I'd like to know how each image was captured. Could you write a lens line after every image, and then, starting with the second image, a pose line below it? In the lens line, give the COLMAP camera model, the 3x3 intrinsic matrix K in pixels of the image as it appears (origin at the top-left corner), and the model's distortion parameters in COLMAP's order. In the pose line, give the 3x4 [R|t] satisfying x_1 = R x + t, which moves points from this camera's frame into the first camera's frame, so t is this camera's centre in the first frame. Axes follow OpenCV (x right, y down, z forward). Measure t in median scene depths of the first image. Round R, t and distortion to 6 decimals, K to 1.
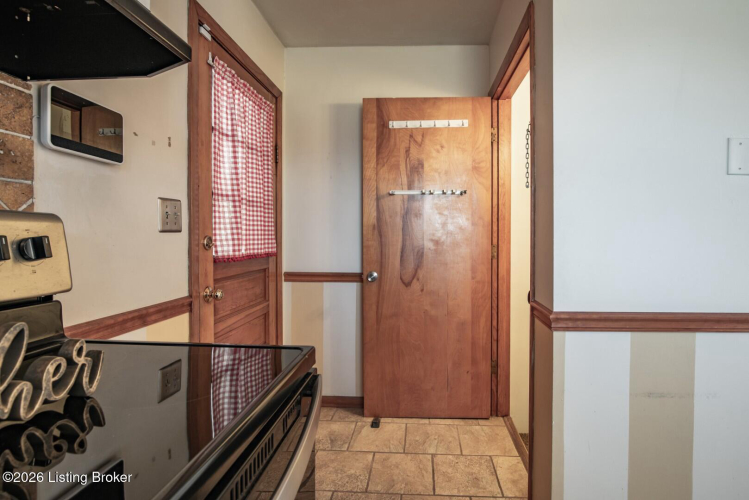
lens RADIAL K [[368.0, 0, 132.6], [0, 368.0, 248.7], [0, 0, 1]] dist [-0.001407, -0.000399]
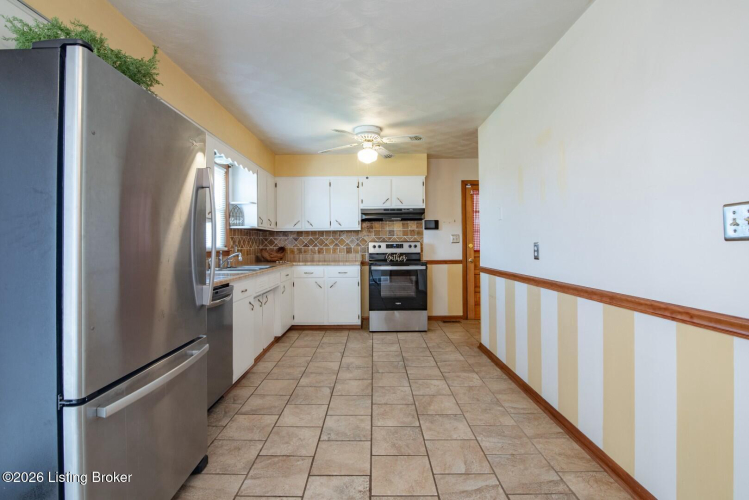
lens RADIAL K [[352.1, 0, 361.0], [0, 352.1, 240.8], [0, 0, 1]] dist [-0.017051, 0.000017]
pose [[0.028532, -0.008233, -0.999559, 3.735305], [-0.028424, 0.999555, -0.009044, -0.003602], [0.999189, 0.028670, 0.028286, -0.152041]]
